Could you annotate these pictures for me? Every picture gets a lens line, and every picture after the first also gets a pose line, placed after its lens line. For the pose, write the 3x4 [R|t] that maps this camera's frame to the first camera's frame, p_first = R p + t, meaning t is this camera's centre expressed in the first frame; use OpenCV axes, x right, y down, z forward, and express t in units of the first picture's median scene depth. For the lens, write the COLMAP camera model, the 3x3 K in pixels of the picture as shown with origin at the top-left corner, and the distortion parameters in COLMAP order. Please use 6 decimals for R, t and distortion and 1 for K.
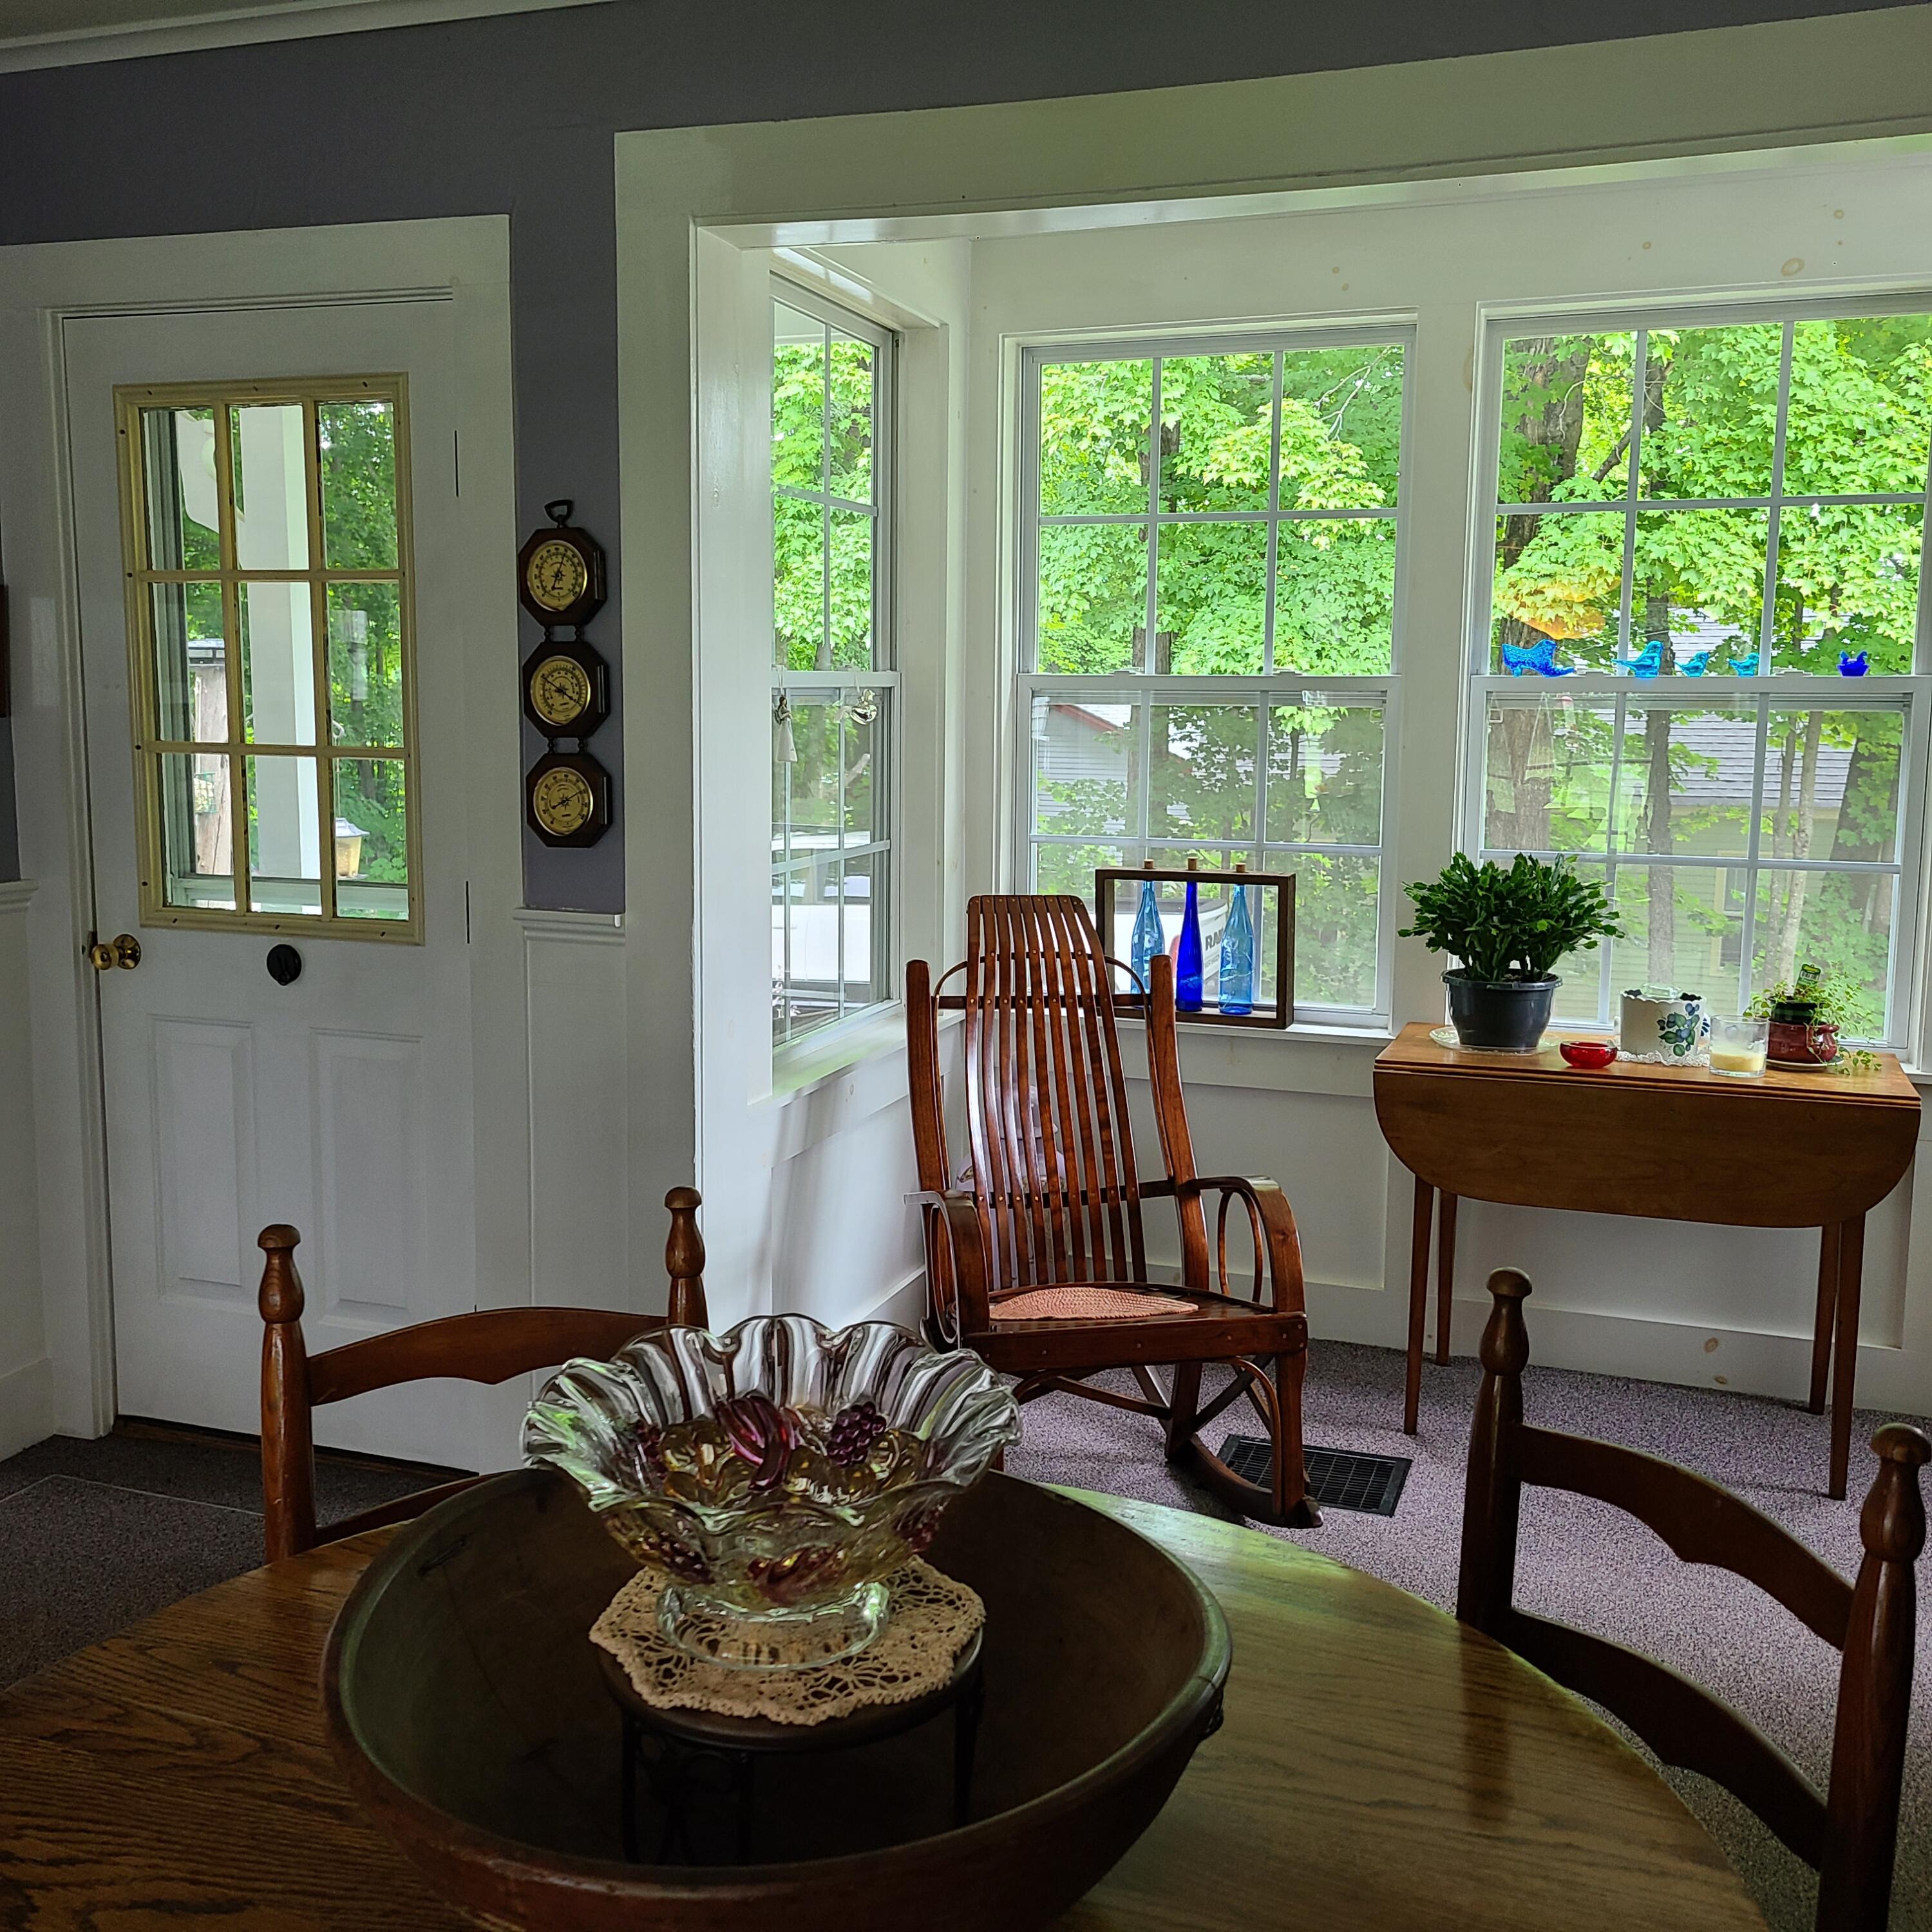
lens RADIAL K [[1899.0, 0, 975.1], [0, 1899.0, 914.0], [0, 0, 1]] dist [0.054496, -0.034127]
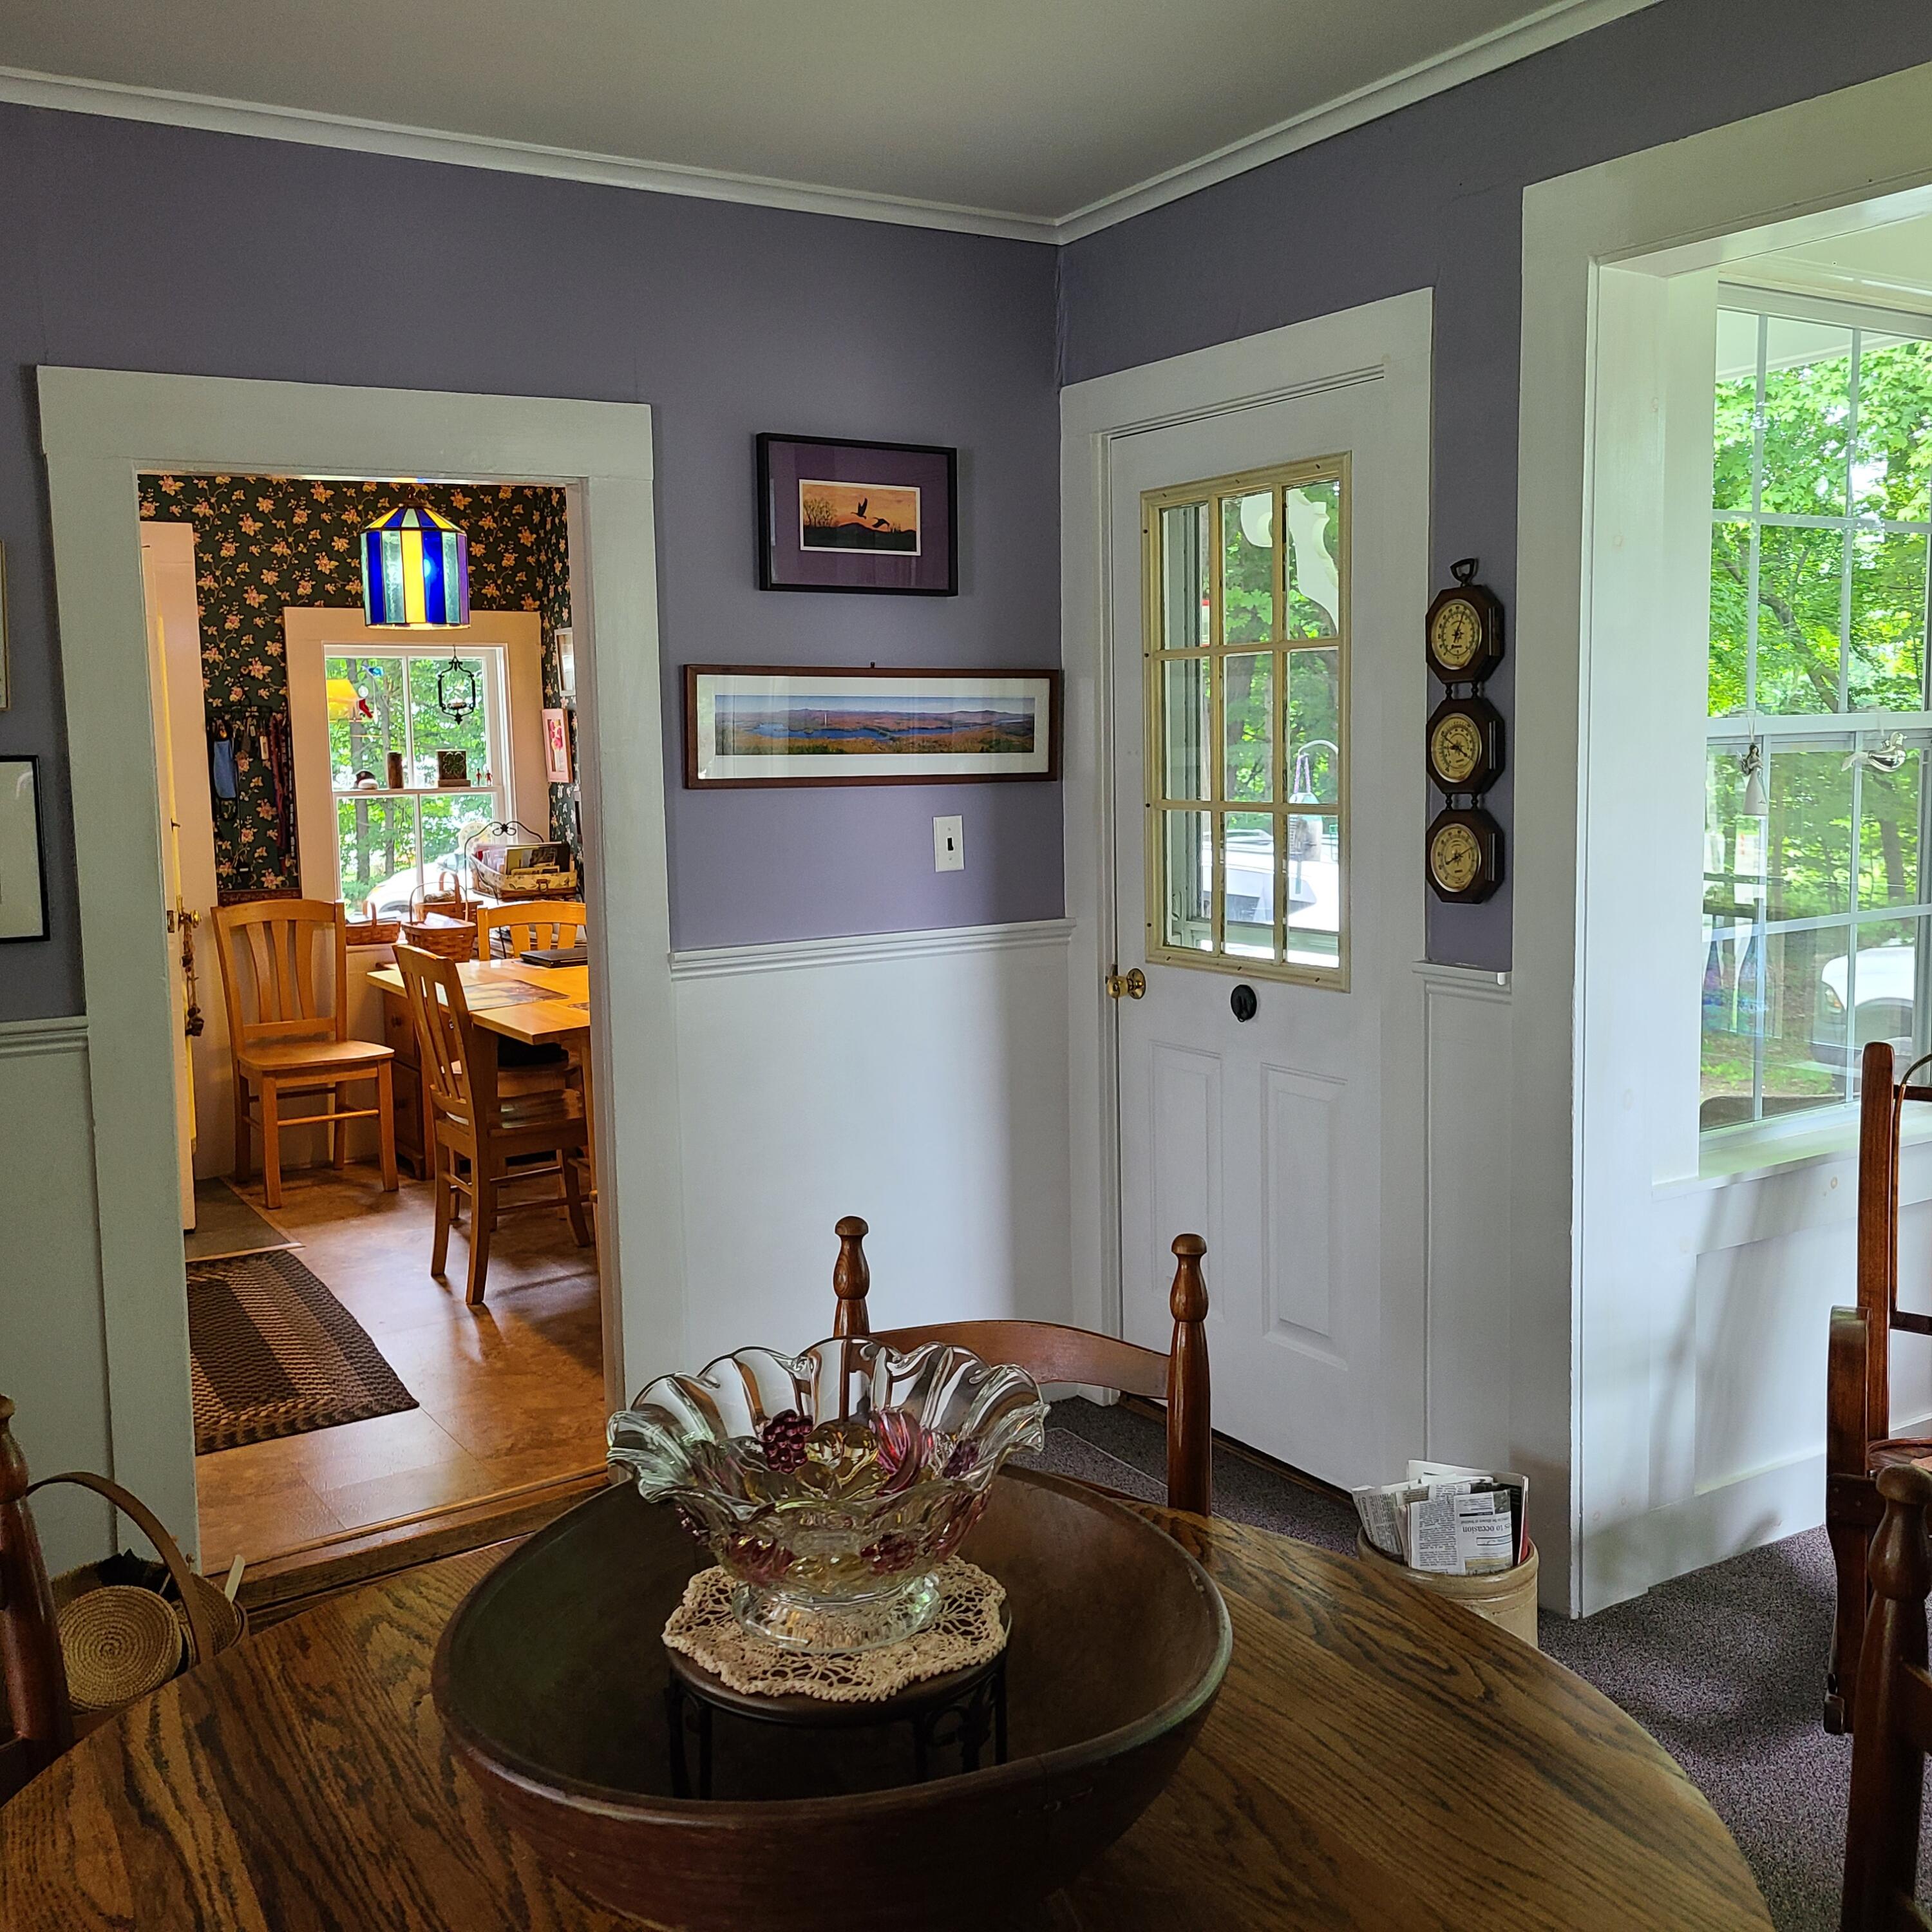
lens RADIAL K [[1899.0, 0, 975.1], [0, 1899.0, 914.0], [0, 0, 1]] dist [0.054496, -0.034127]
pose [[0.791210, 0.031188, -0.610749, 0.197534], [-0.045678, 0.998923, -0.008164, -0.009373], [0.609836, 0.034357, 0.791782, 0.048890]]
